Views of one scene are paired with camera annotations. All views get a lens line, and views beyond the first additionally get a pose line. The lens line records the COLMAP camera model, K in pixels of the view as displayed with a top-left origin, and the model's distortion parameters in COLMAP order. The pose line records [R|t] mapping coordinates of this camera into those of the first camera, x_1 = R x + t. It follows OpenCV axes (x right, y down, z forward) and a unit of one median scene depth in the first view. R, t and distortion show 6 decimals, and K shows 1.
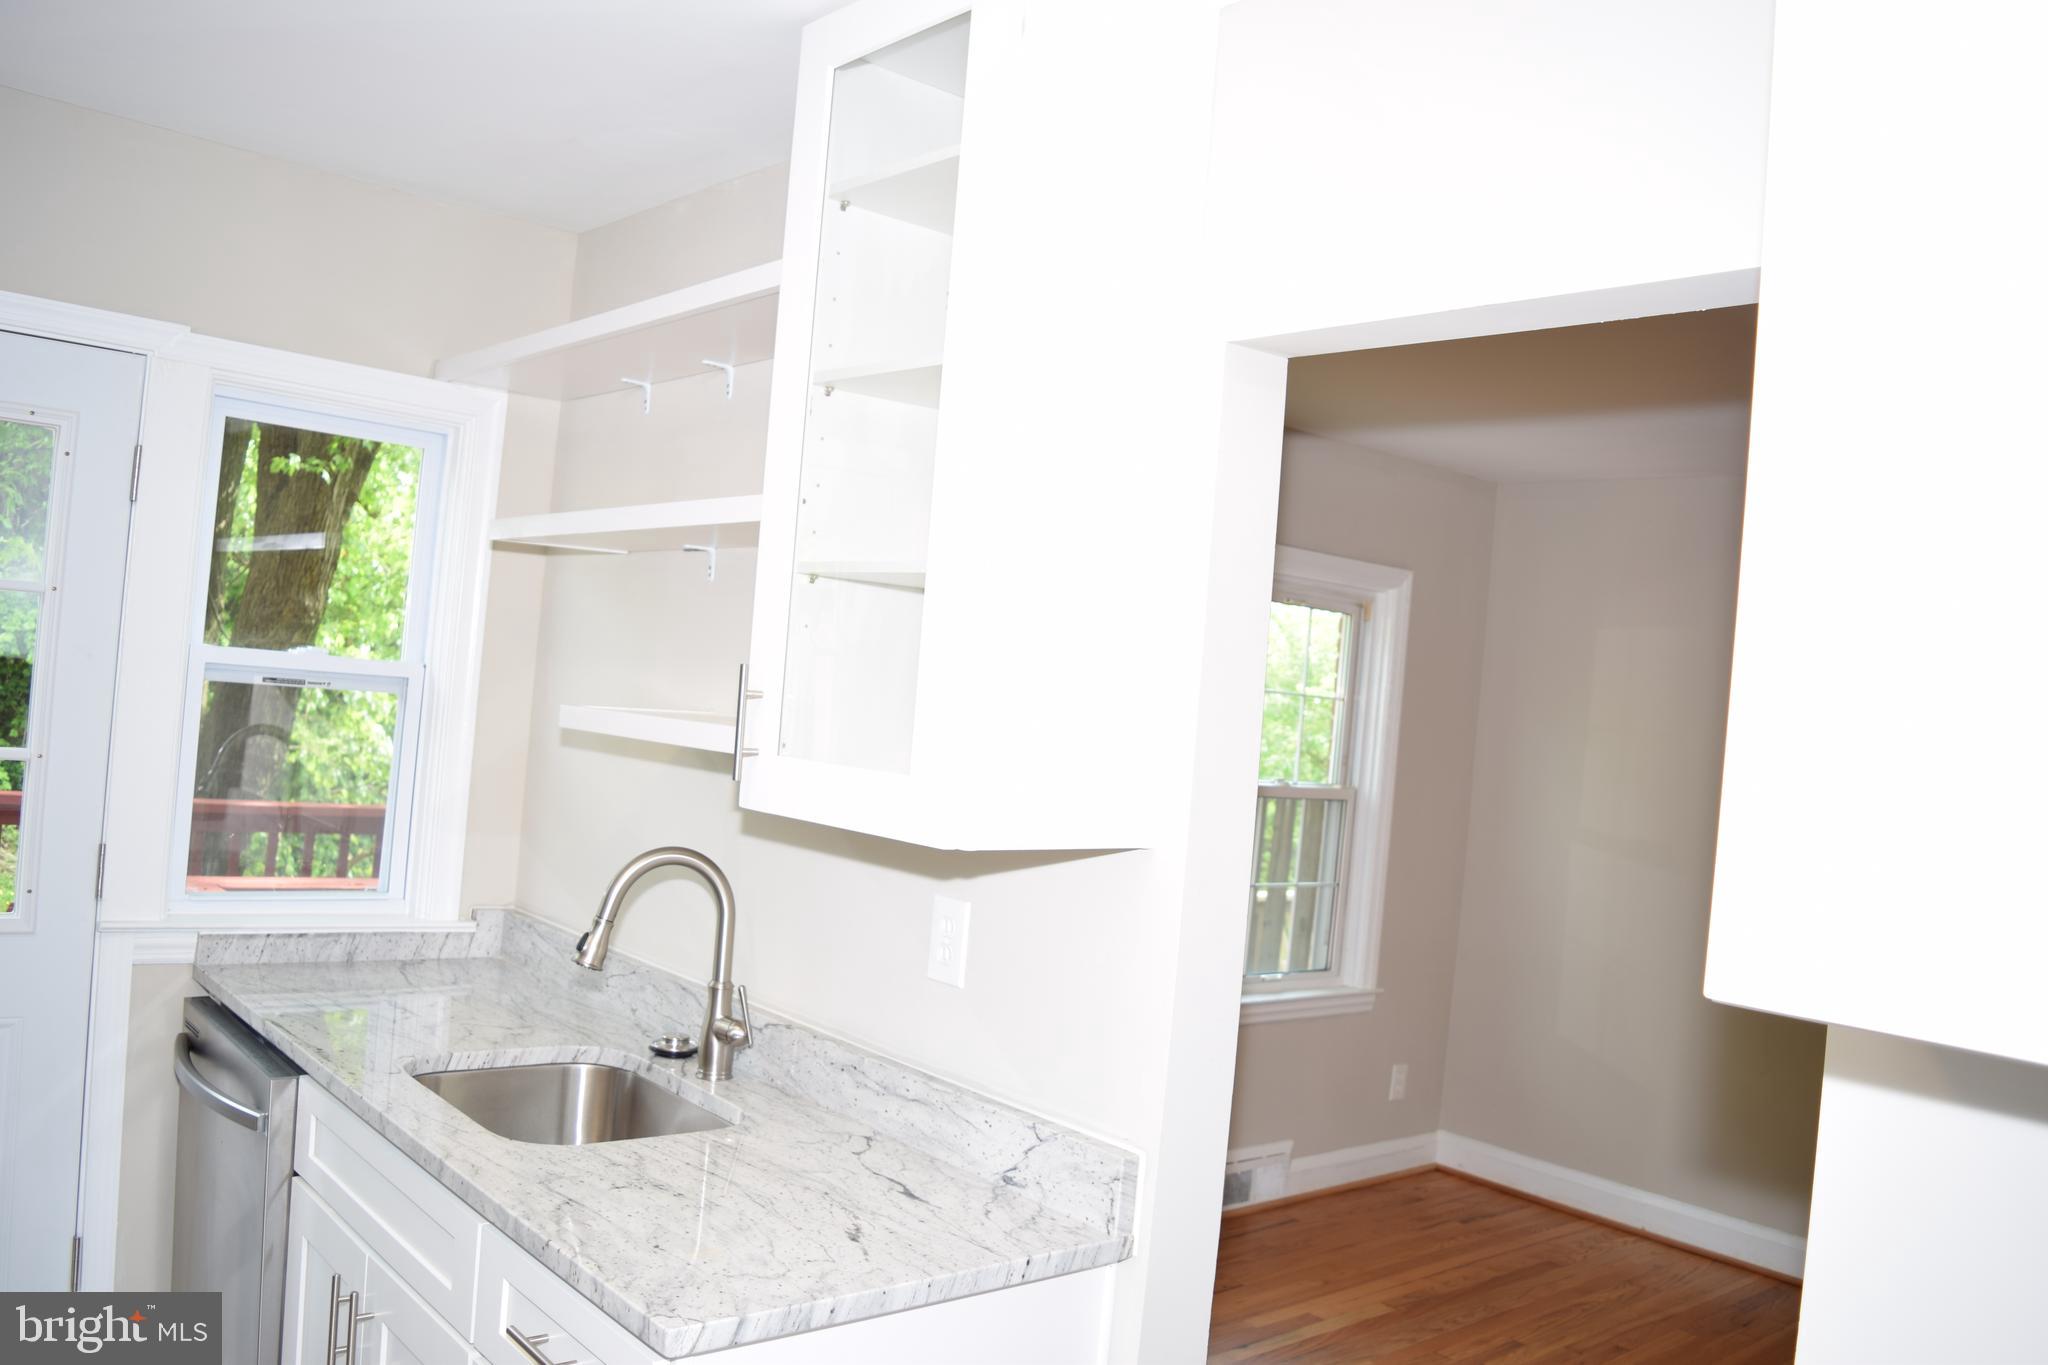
lens RADIAL K [[1624.8, 0, 1023.0], [0, 1624.8, 682.6], [0, 0, 1]] dist [-0.091103, 0.021910]
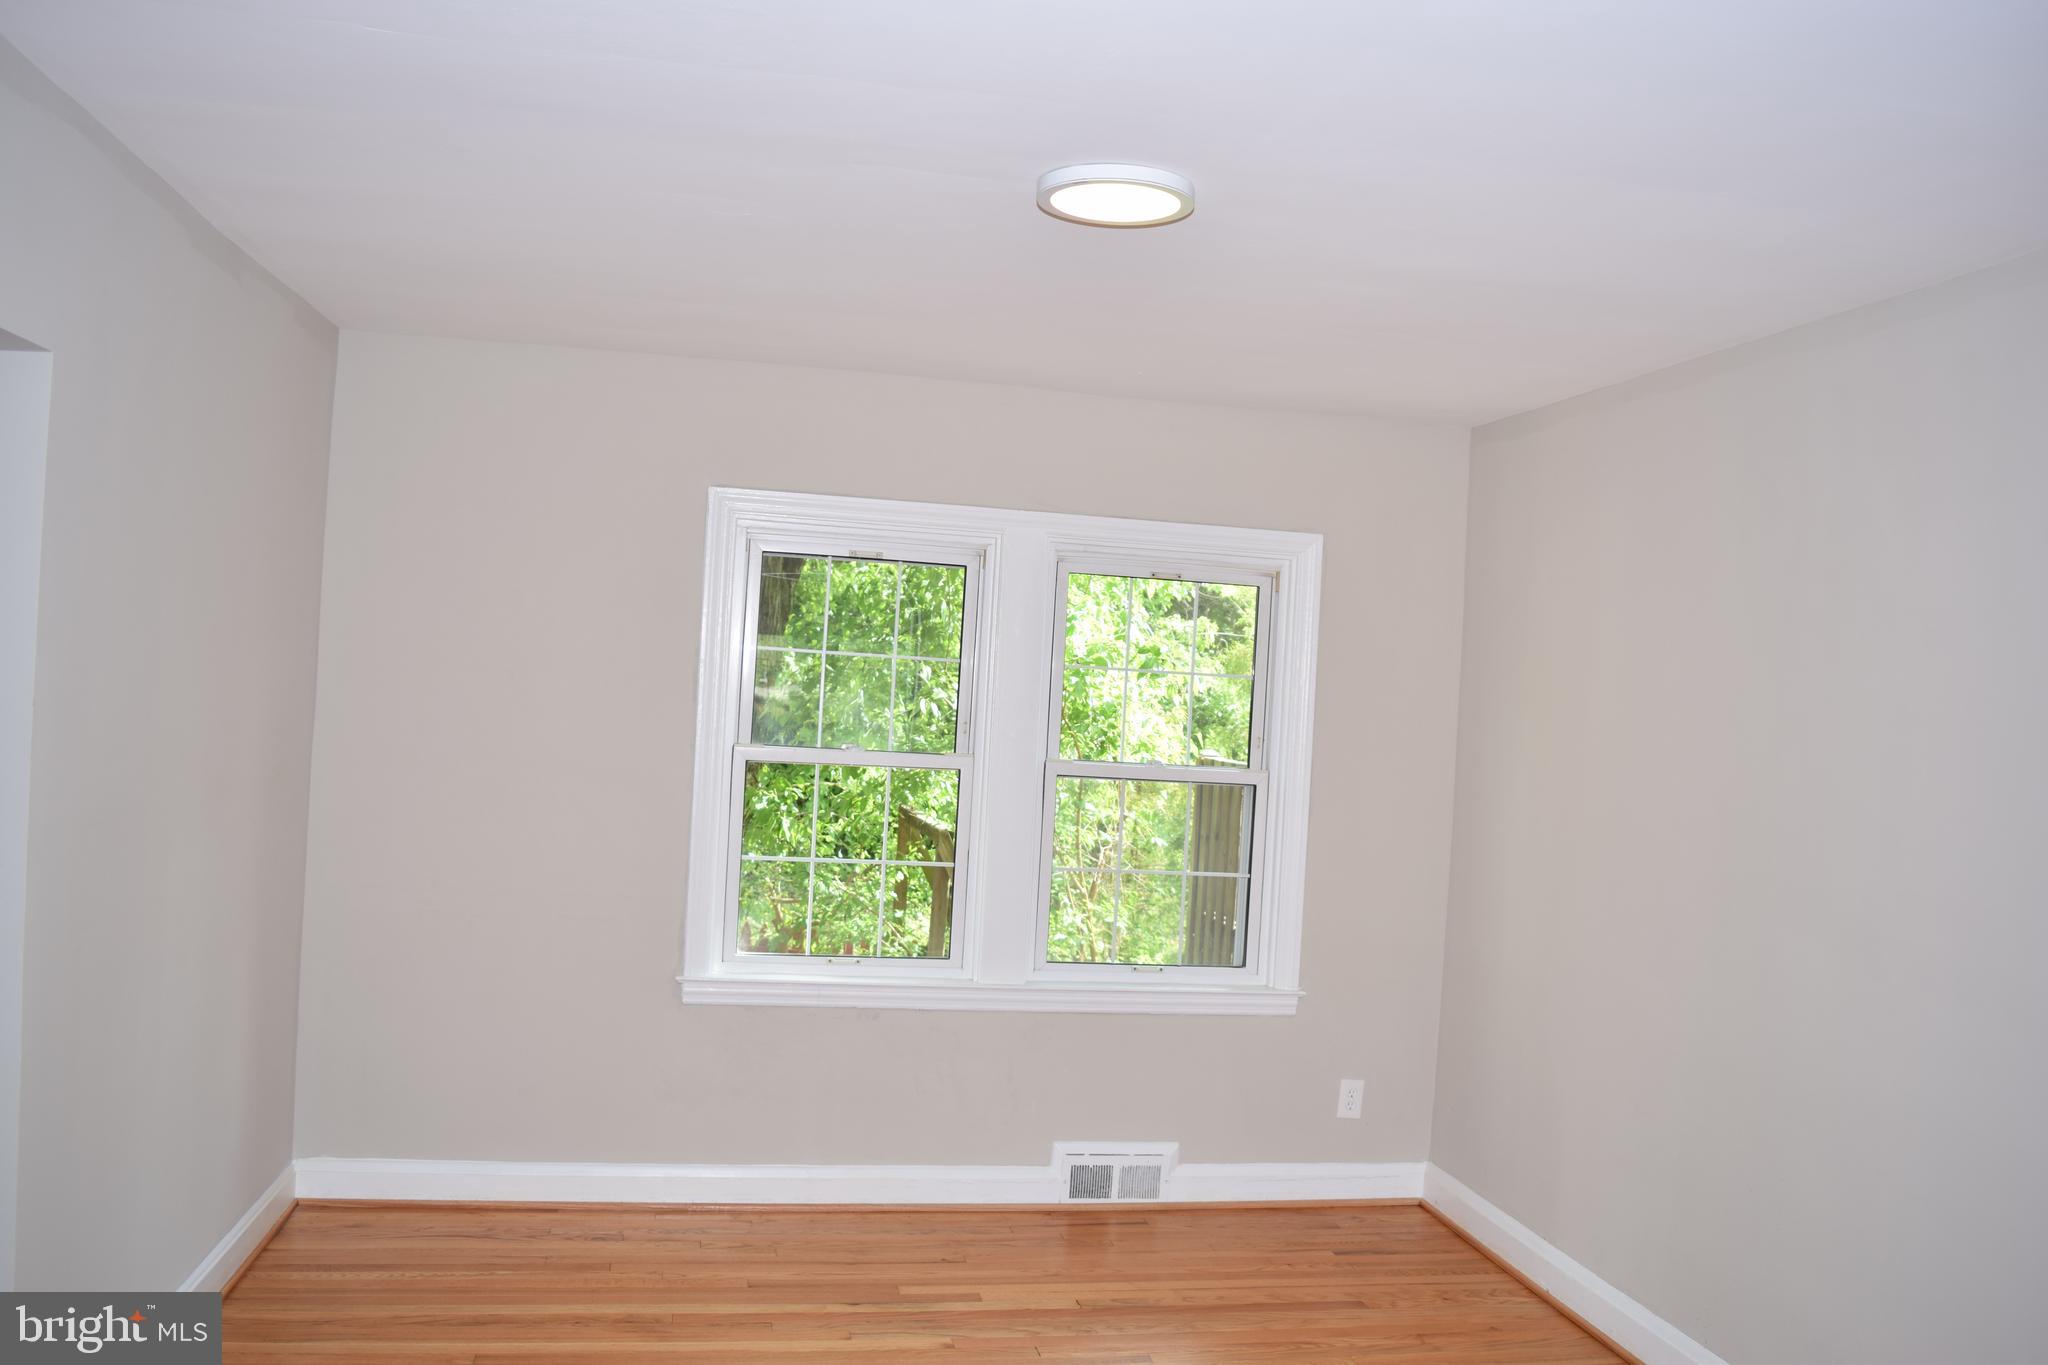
lens RADIAL K [[1624.8, 0, 1035.0], [0, 1624.8, 673.1], [0, 0, 1]] dist [-0.091103, 0.021910]
pose [[0.869455, -0.045121, -0.491947, 0.589192], [0.023555, 0.998474, -0.049948, 0.055557], [0.493450, 0.031839, 0.869191, 0.130035]]
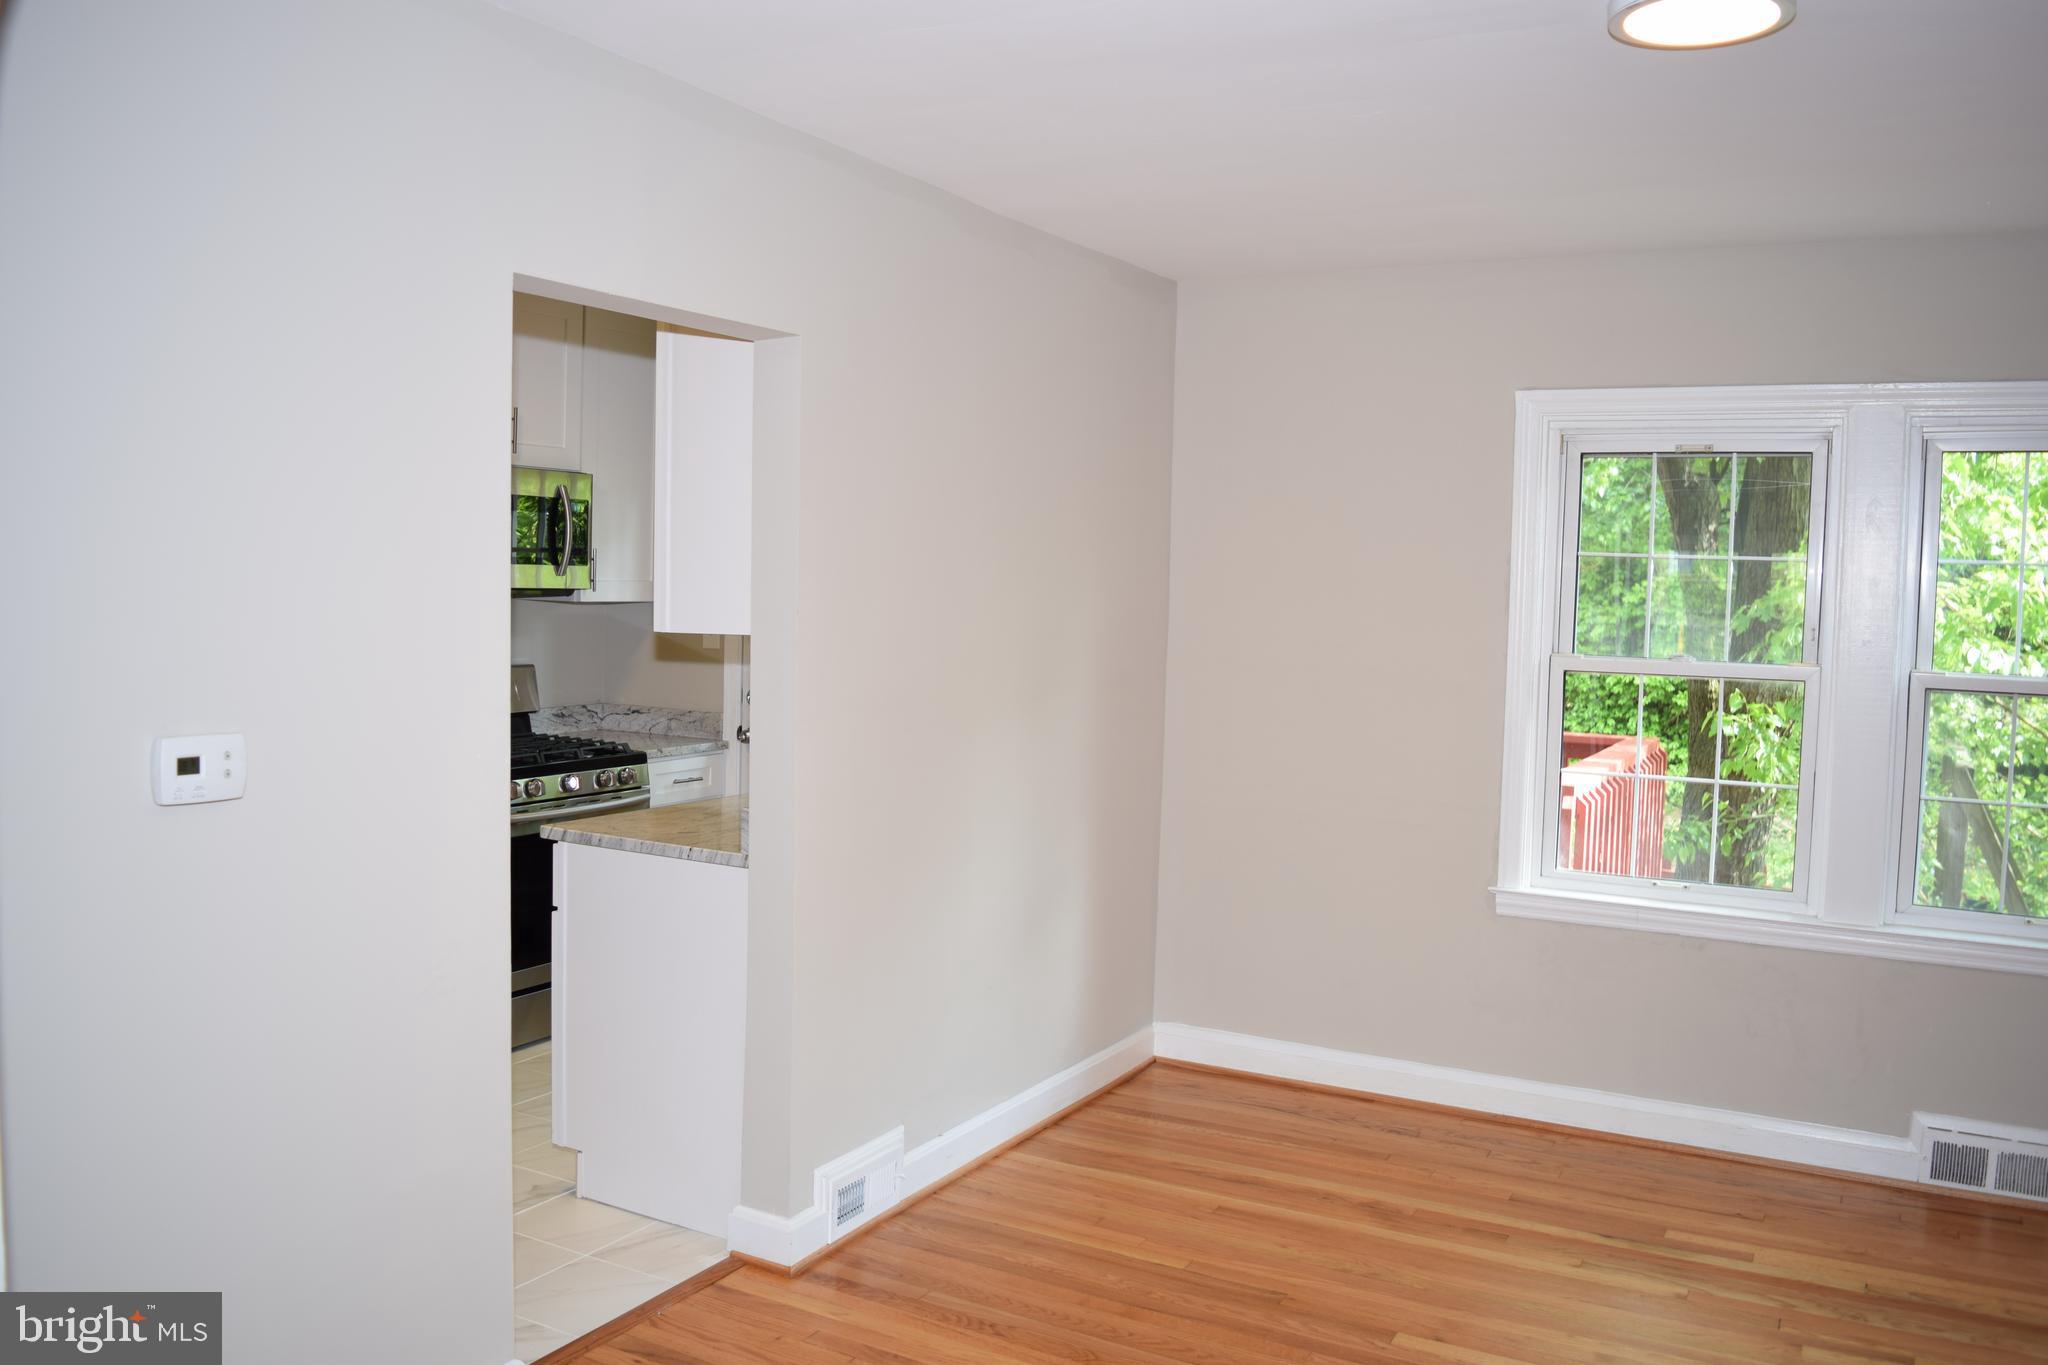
lens RADIAL K [[1624.8, 0, 1046.4], [0, 1624.8, 686.8], [0, 0, 1]] dist [-0.091103, 0.021910]
pose [[0.351531, -0.020082, -0.935961, 0.721542], [0.010691, 0.999791, -0.017436, 0.076579], [0.936115, -0.003877, 0.351672, 0.273569]]
